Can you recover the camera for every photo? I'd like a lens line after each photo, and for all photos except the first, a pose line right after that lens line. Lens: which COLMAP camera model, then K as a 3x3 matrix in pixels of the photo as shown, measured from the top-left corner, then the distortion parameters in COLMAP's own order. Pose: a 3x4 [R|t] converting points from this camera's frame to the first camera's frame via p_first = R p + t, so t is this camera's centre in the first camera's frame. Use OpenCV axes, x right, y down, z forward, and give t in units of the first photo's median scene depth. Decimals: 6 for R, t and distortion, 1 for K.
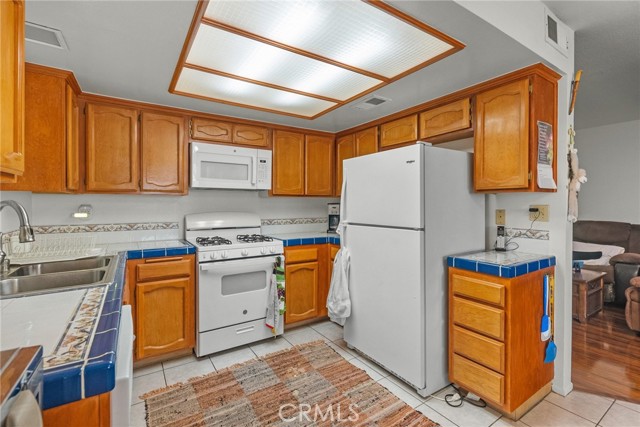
lens RADIAL K [[295.5, 0, 320.3], [0, 295.5, 207.0], [0, 0, 1]] dist [-0.000141, -0.000390]
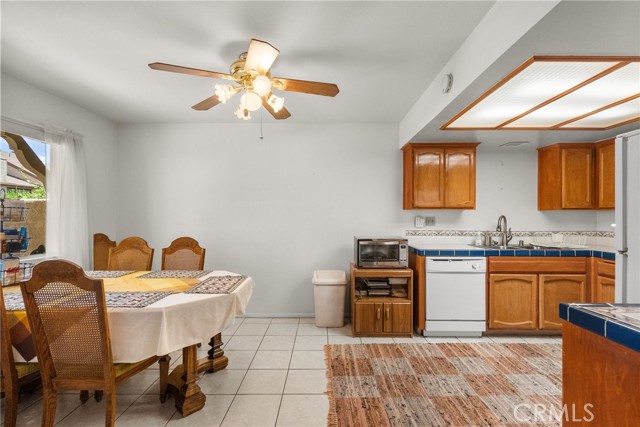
lens RADIAL K [[295.5, 0, 321.7], [0, 295.5, 212.0], [0, 0, 1]] dist [-0.000141, -0.000390]
pose [[-0.554018, -0.010243, -0.832442, 1.110817], [-0.014418, 0.999892, -0.002708, -0.011452], [0.832380, 0.010502, -0.554106, 0.624757]]
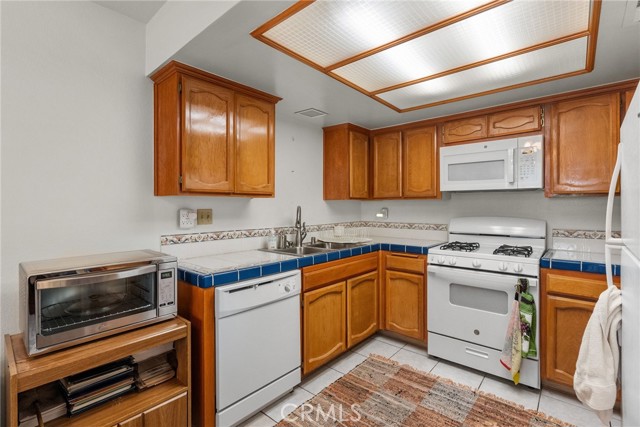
lens RADIAL K [[295.5, 0, 317.7], [0, 295.5, 208.9], [0, 0, 1]] dist [-0.000141, -0.000390]
pose [[0.270953, 0.005397, -0.962577, 0.477861], [-0.009131, 0.999954, 0.003036, -0.004923], [0.962549, 0.007967, 0.270990, 0.331834]]
